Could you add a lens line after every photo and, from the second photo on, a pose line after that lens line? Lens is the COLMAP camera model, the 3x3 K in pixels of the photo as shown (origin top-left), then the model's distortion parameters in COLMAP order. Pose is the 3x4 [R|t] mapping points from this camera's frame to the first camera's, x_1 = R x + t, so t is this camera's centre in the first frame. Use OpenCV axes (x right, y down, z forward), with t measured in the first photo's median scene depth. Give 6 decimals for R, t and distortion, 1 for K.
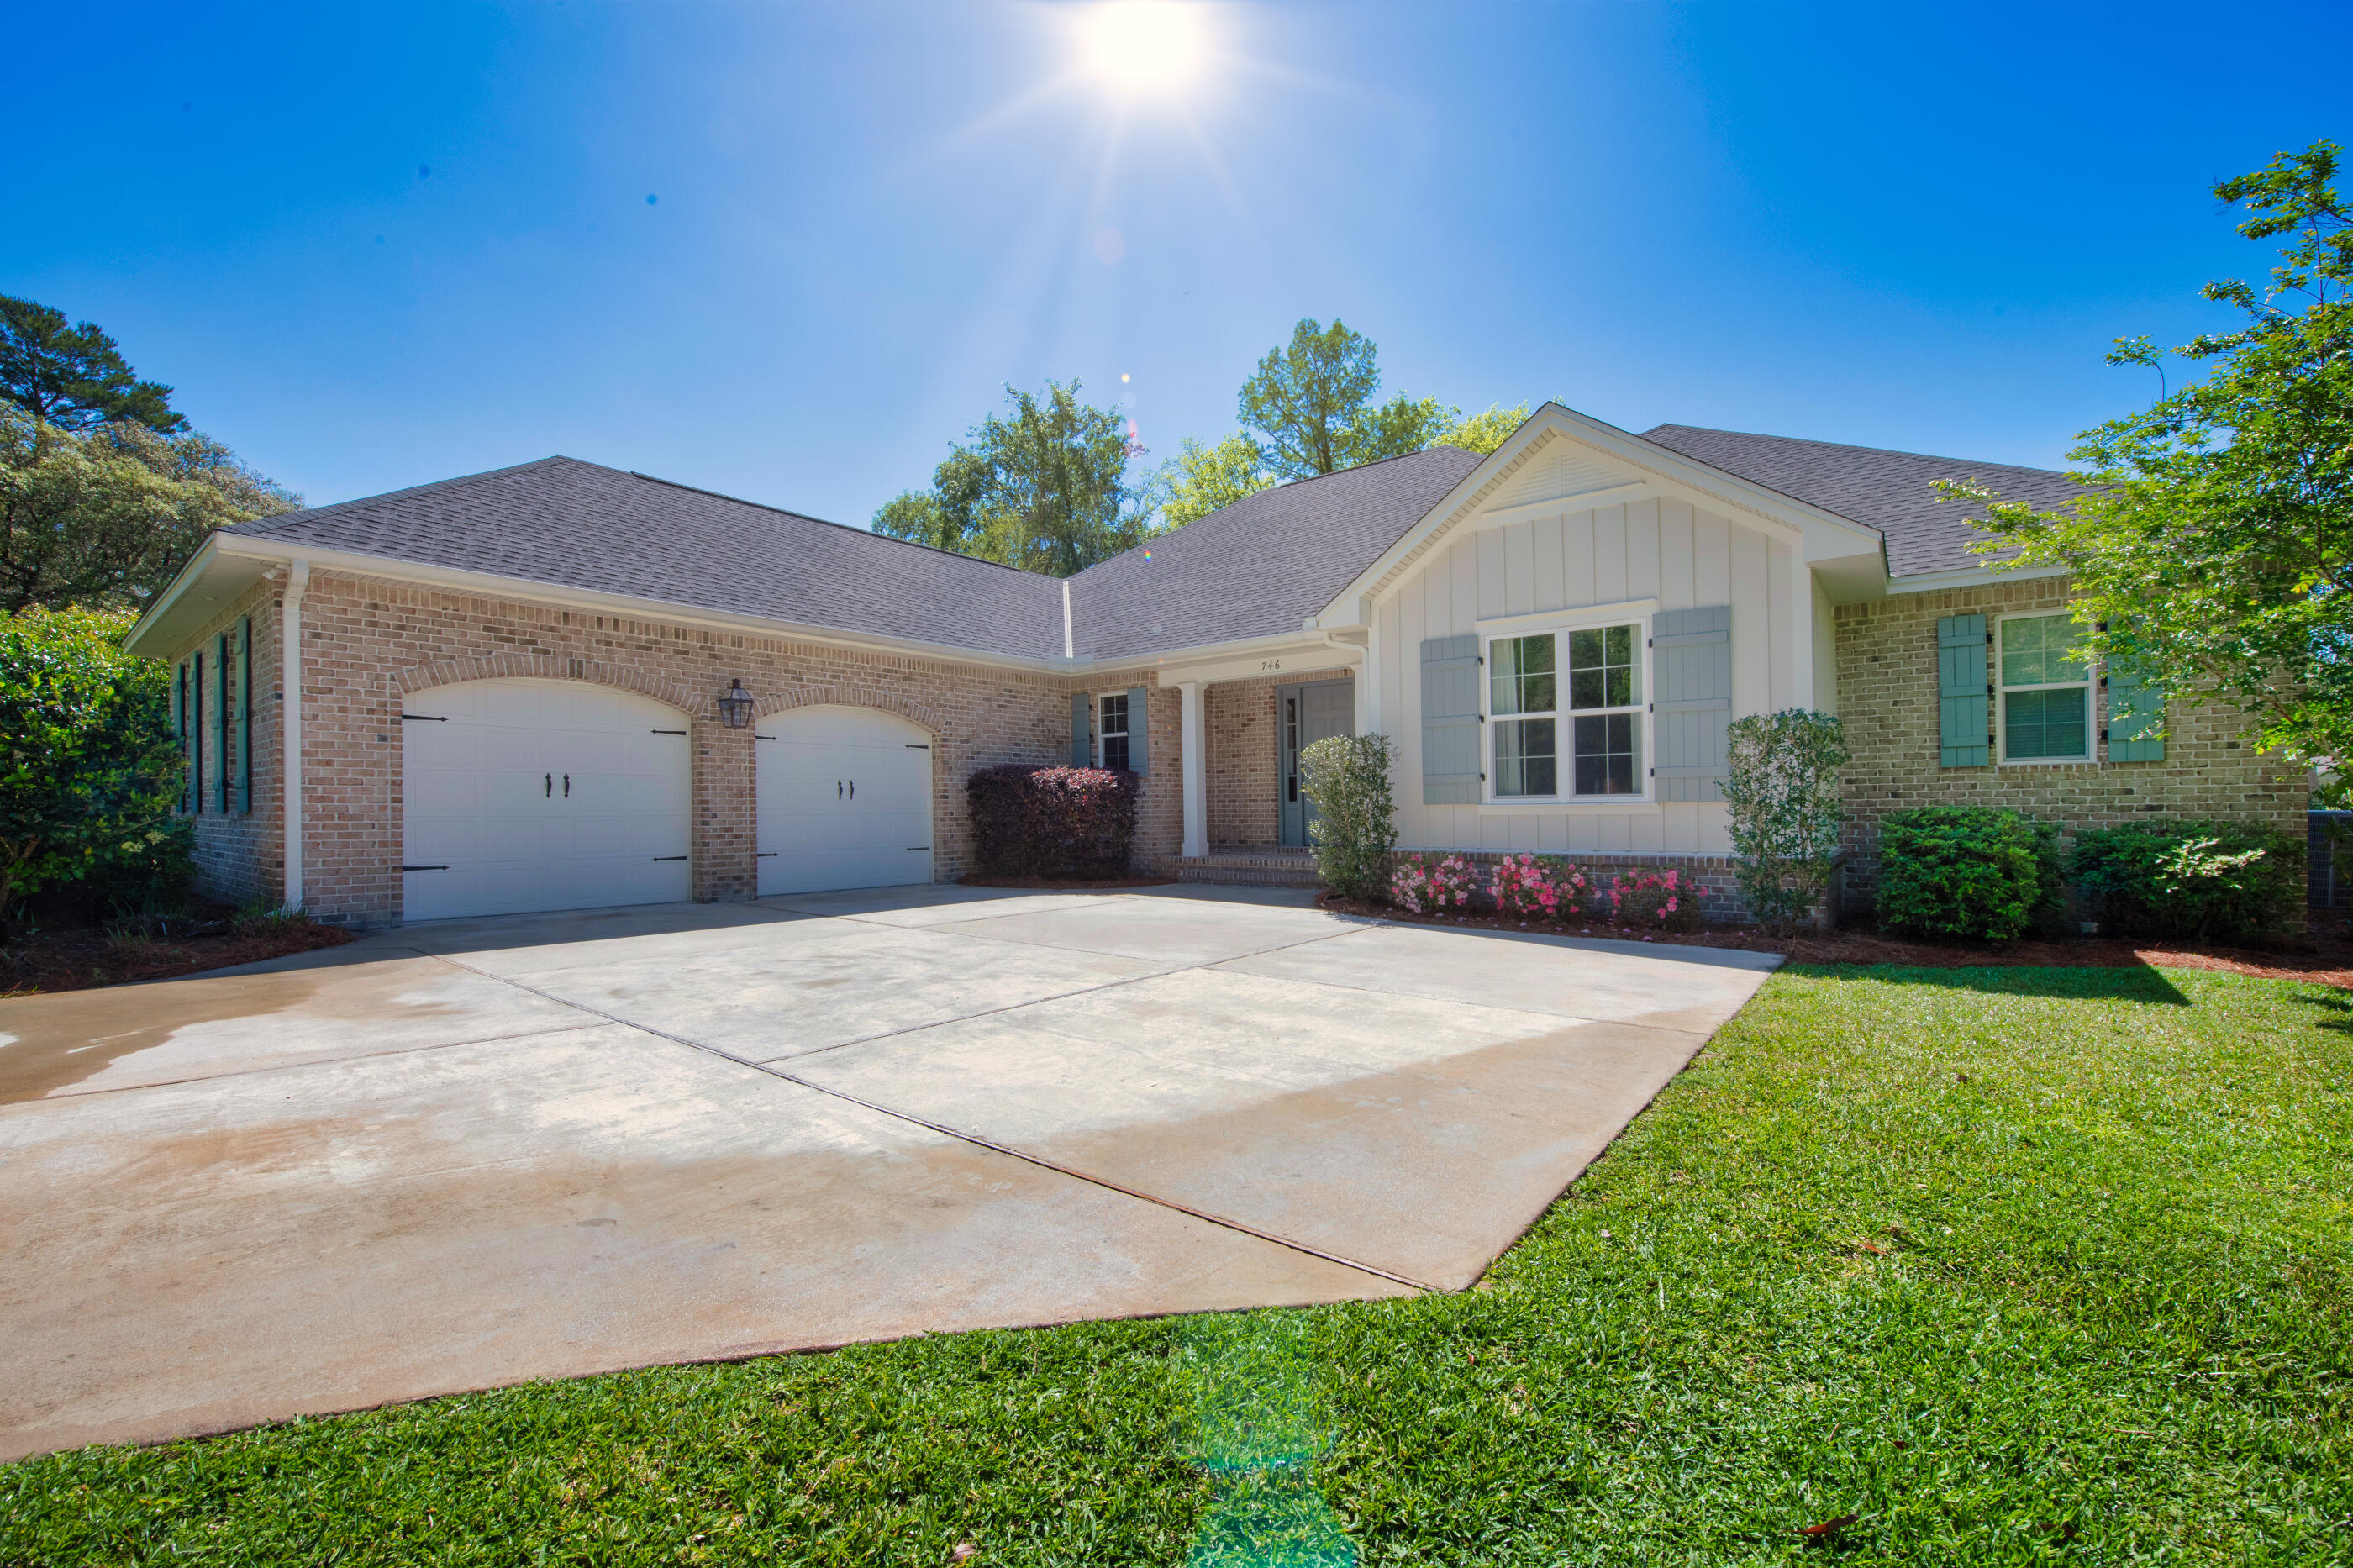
lens RADIAL K [[961.0, 0, 1131.3], [0, 961.0, 809.7], [0, 0, 1]] dist [-0.012245, -0.004887]
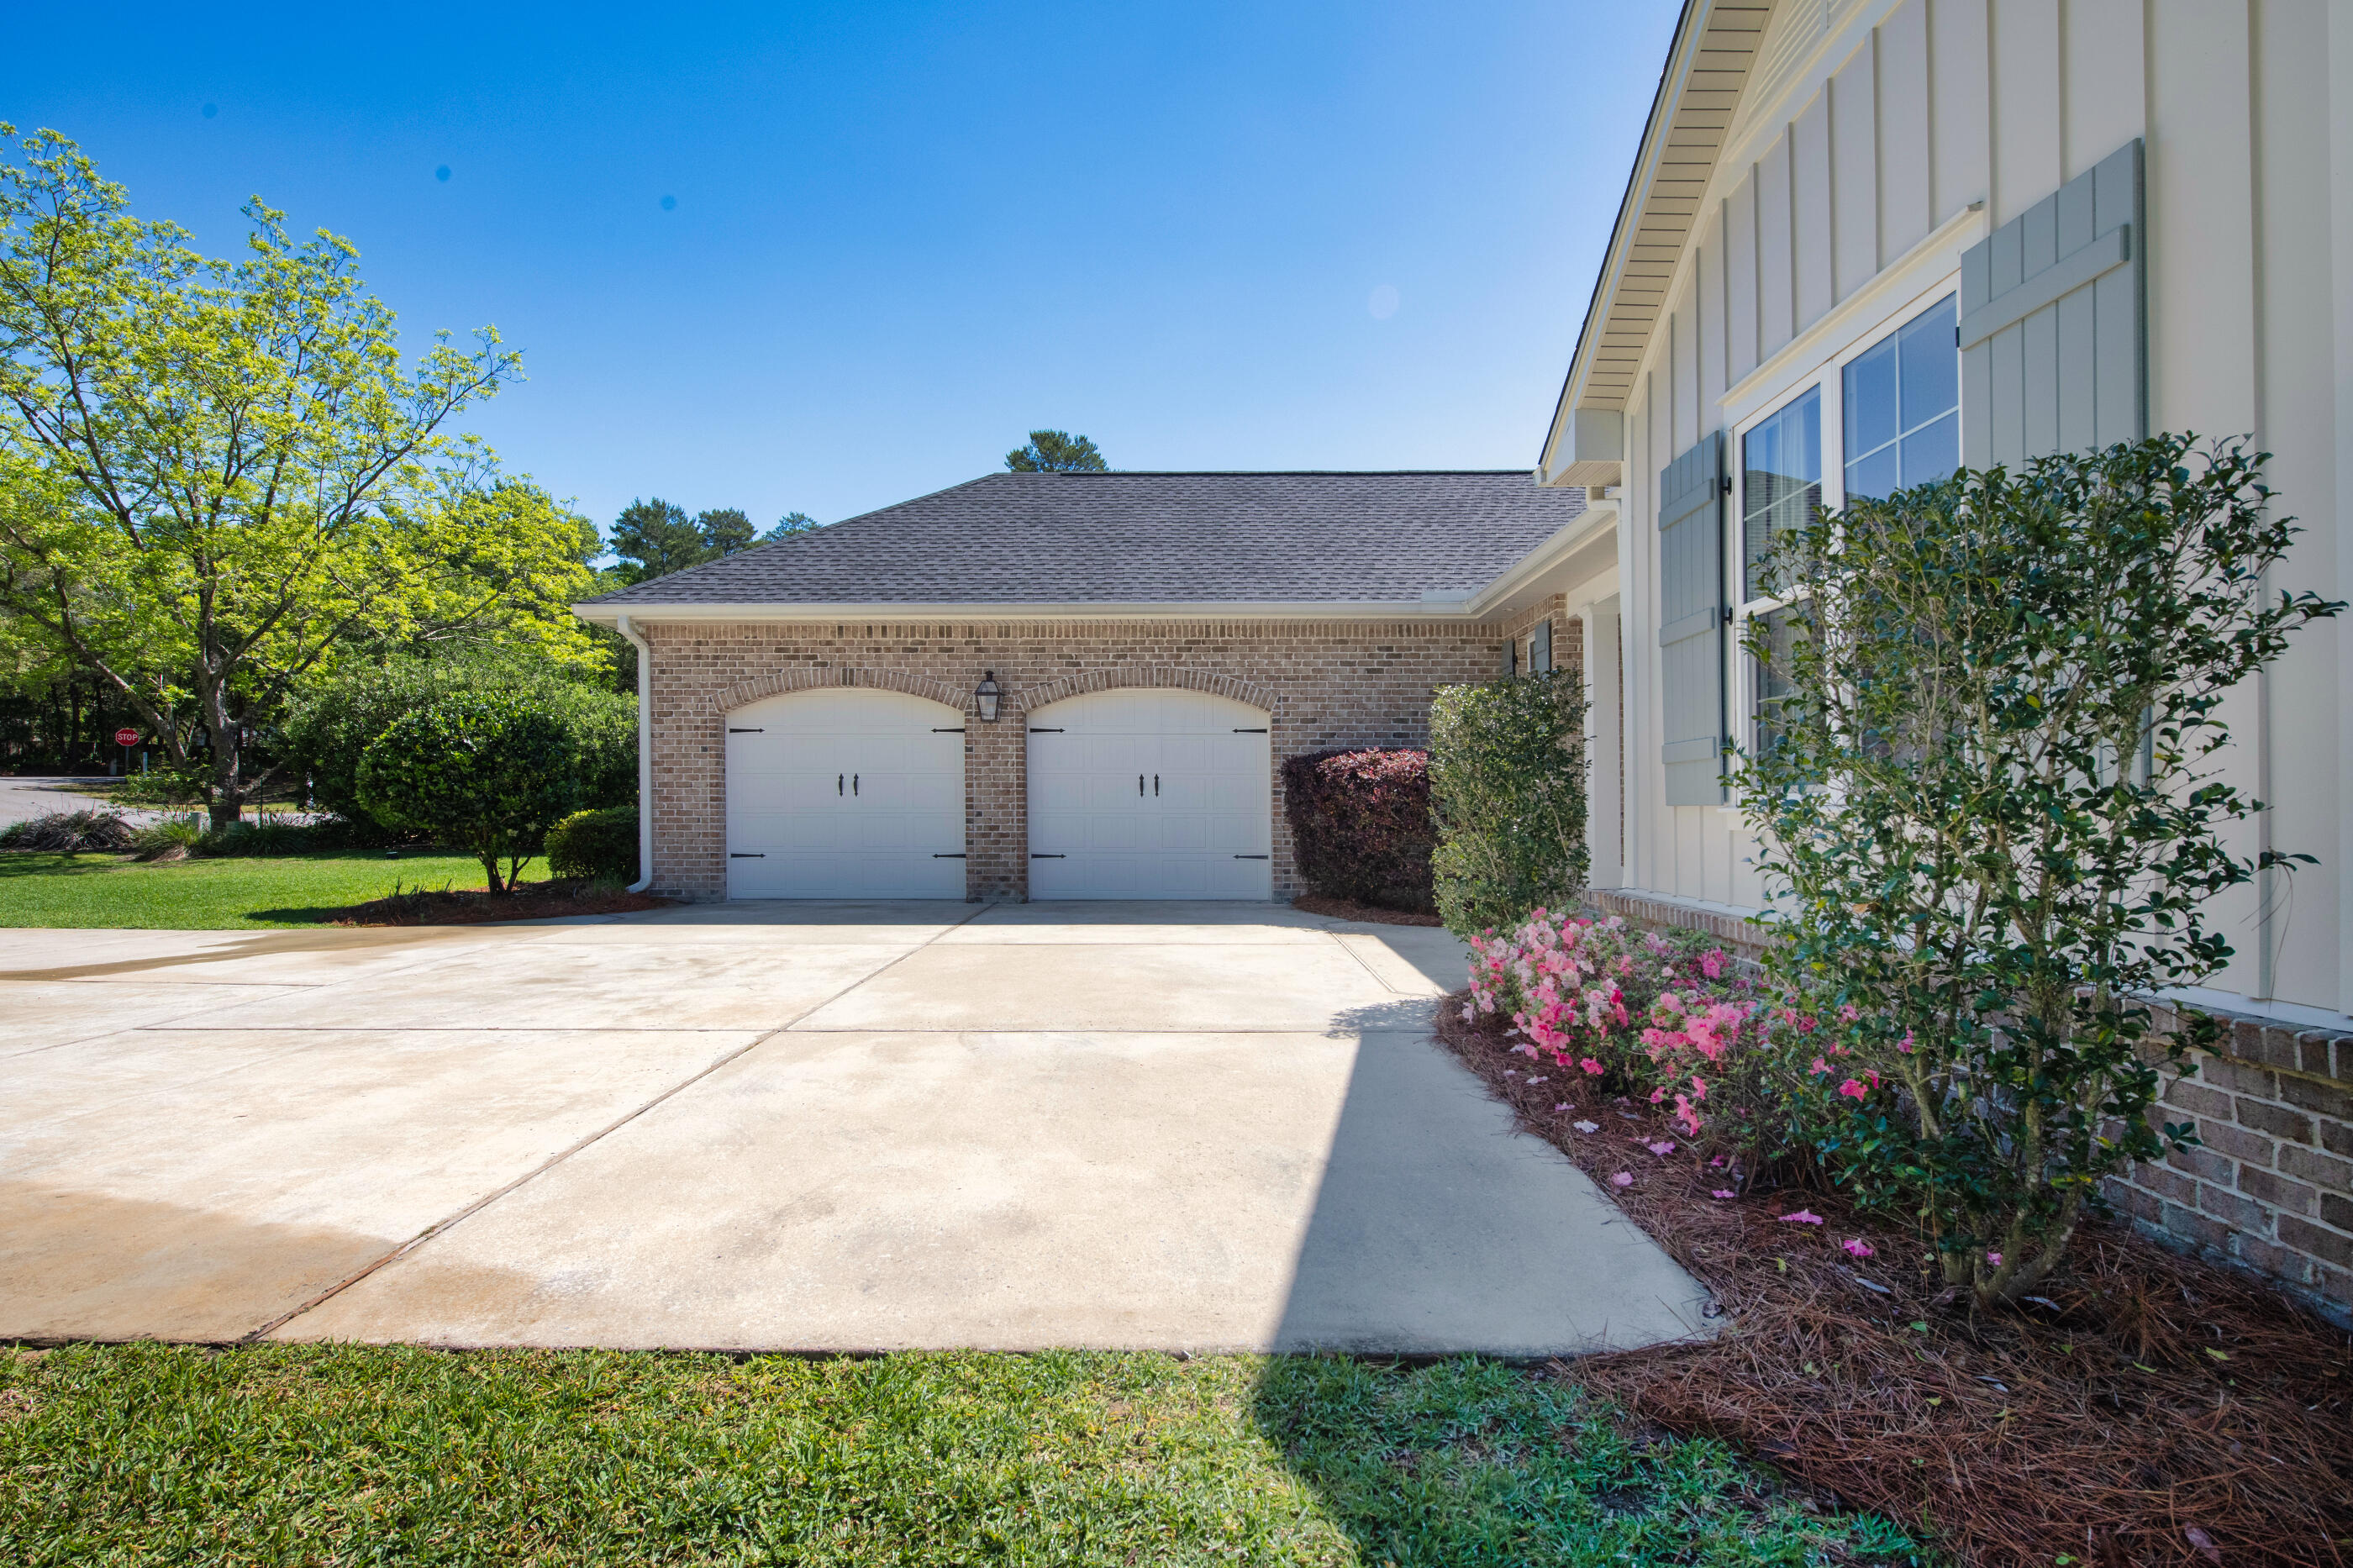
lens RADIAL K [[1080.2, 0, 1196.4], [0, 1080.2, 795.6], [0, 0, 1]] dist [-0.019754, -0.000226]
pose [[0.652080, -0.002446, -0.758146, 0.540396], [-0.001854, 0.999987, -0.004821, -0.007273], [0.758148, 0.004549, 0.652067, 0.453545]]
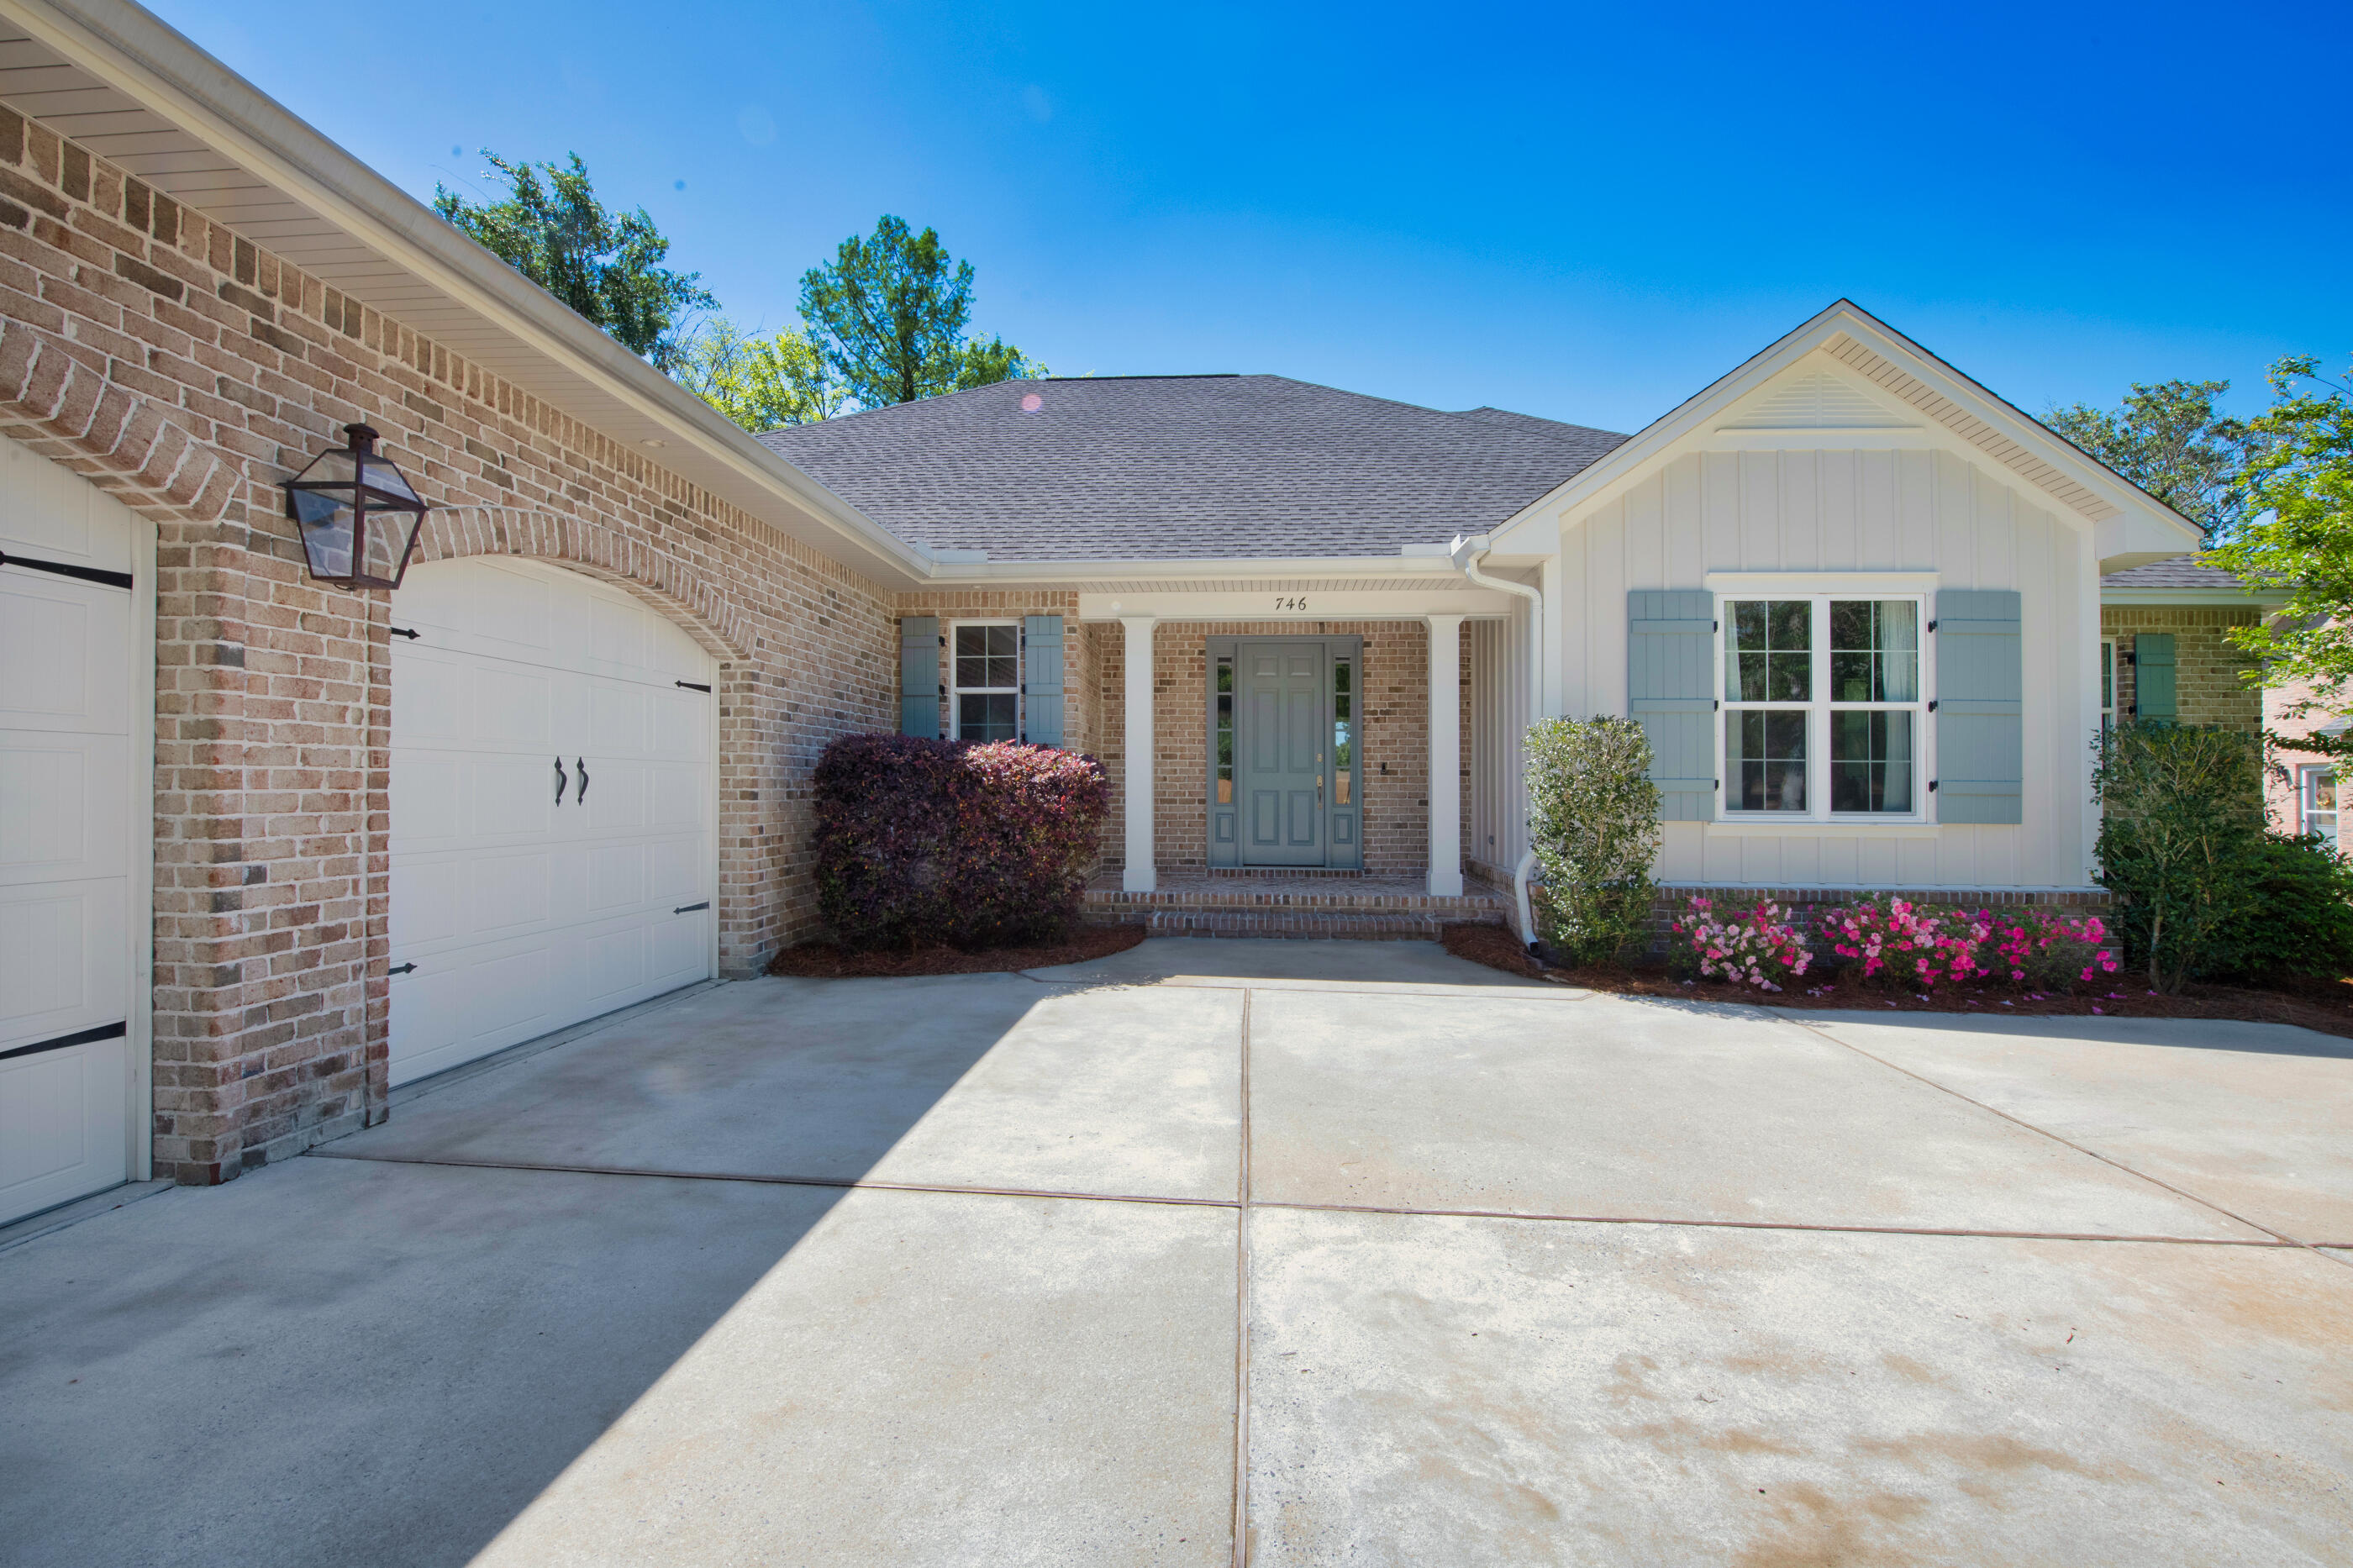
lens RADIAL K [[961.0, 0, 1154.8], [0, 961.0, 777.1], [0, 0, 1]] dist [-0.012245, -0.004887]
pose [[0.815746, 0.017812, 0.578136, -0.378936], [-0.013431, 0.999840, -0.011853, -0.023620], [-0.578255, 0.001904, 0.815854, 0.604897]]
